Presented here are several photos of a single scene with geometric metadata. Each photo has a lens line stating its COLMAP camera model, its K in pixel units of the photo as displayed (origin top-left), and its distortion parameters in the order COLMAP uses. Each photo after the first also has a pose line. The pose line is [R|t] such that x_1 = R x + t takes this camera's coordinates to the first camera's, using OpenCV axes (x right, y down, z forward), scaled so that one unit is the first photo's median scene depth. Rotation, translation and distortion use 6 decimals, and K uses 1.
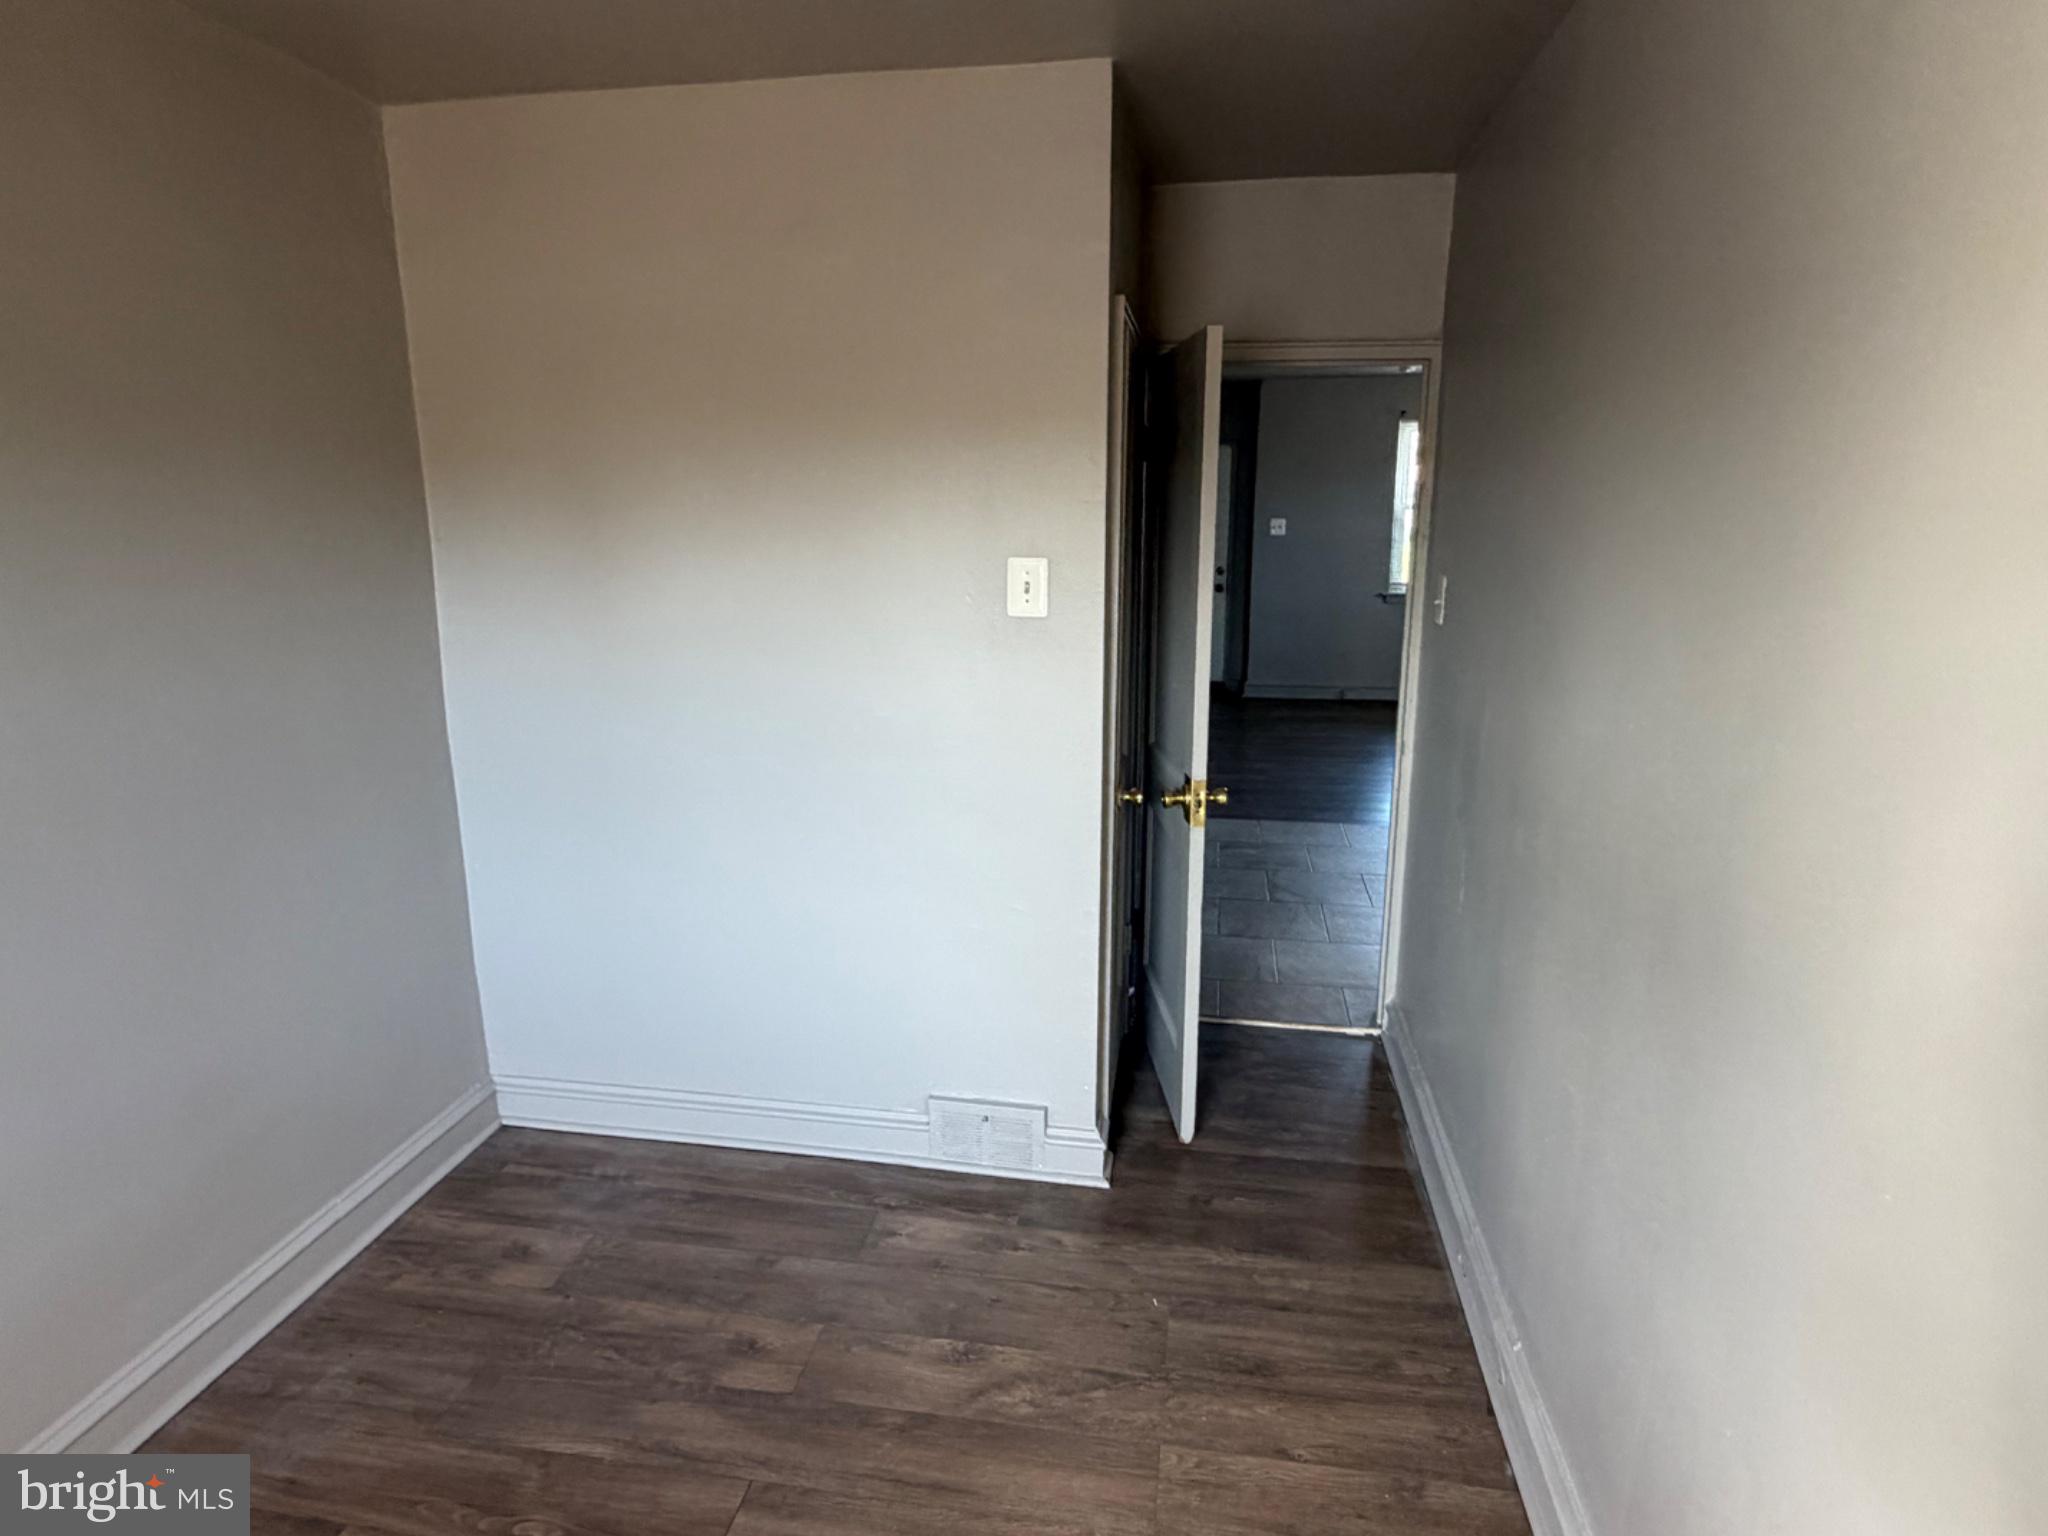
lens RADIAL K [[1153.2, 0, 1021.3], [0, 1153.2, 766.2], [0, 0, 1]] dist [0.000945, 0.000090]
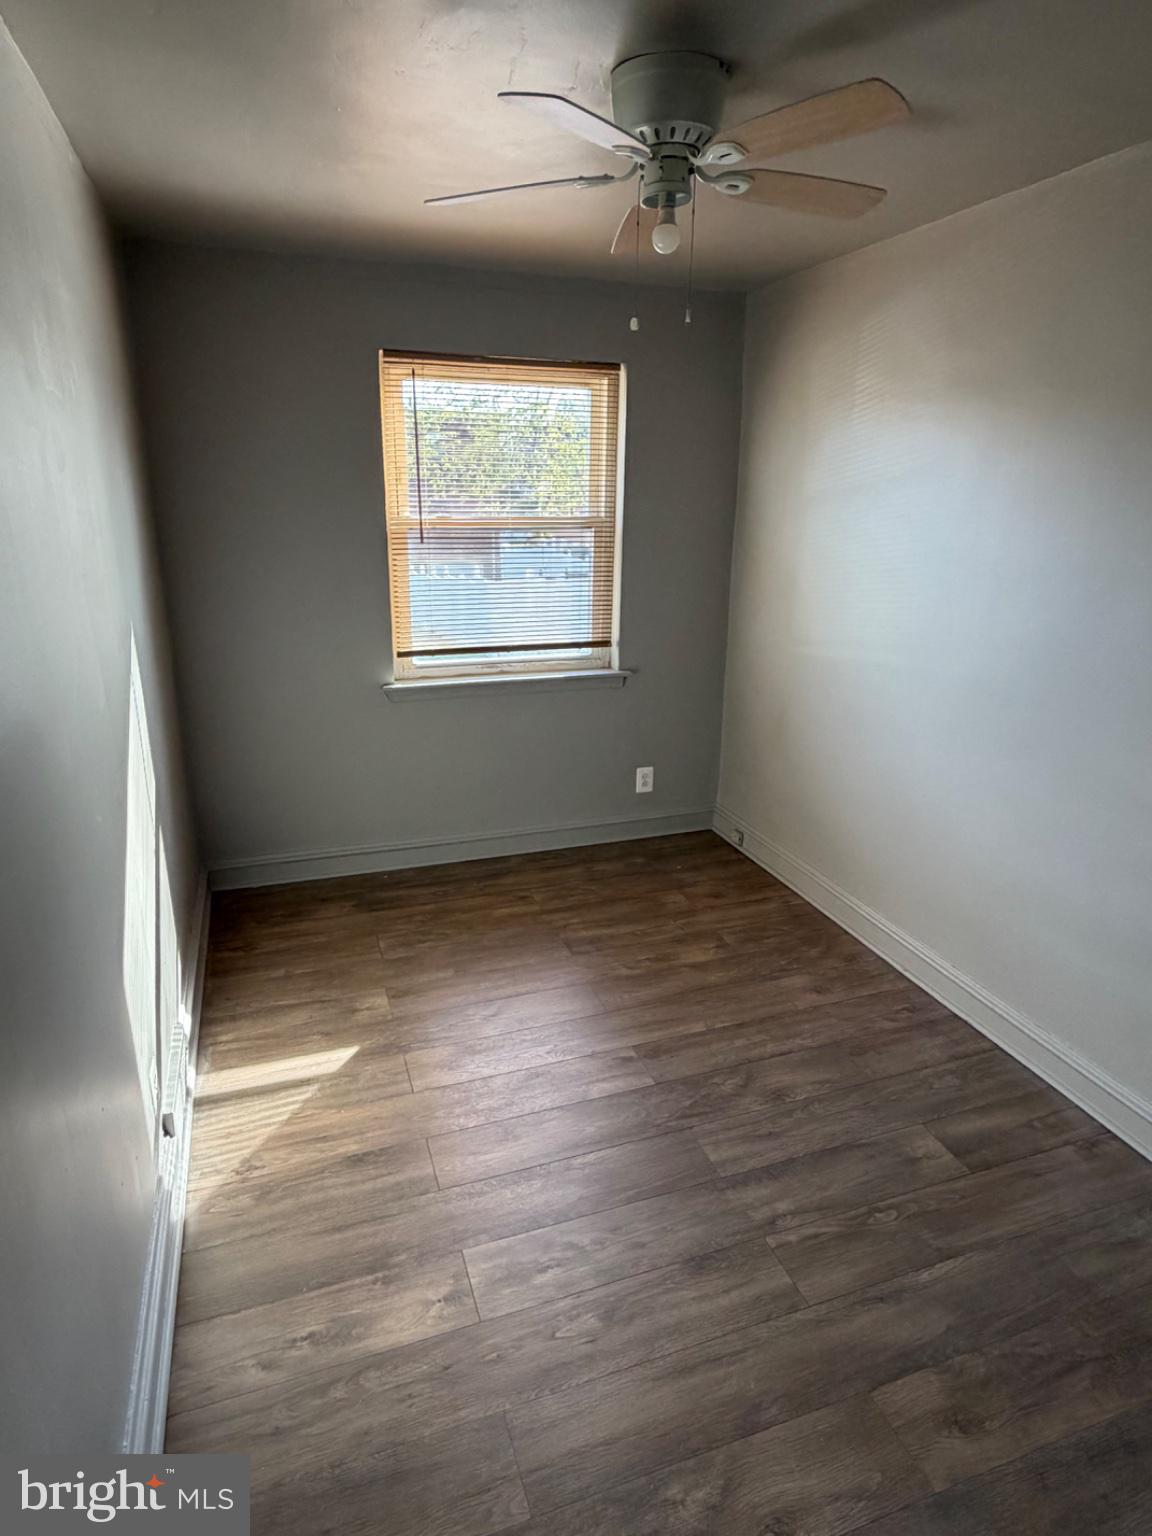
lens RADIAL K [[864.9, 0, 576.0], [0, 864.9, 768.2], [0, 0, 1]] dist [0.000945, 0.000090]
pose [[-0.876701, 0.145568, -0.458481, 0.313608], [-0.113024, 0.864095, 0.490475, -0.302648], [0.467569, 0.481819, -0.741100, 1.190418]]
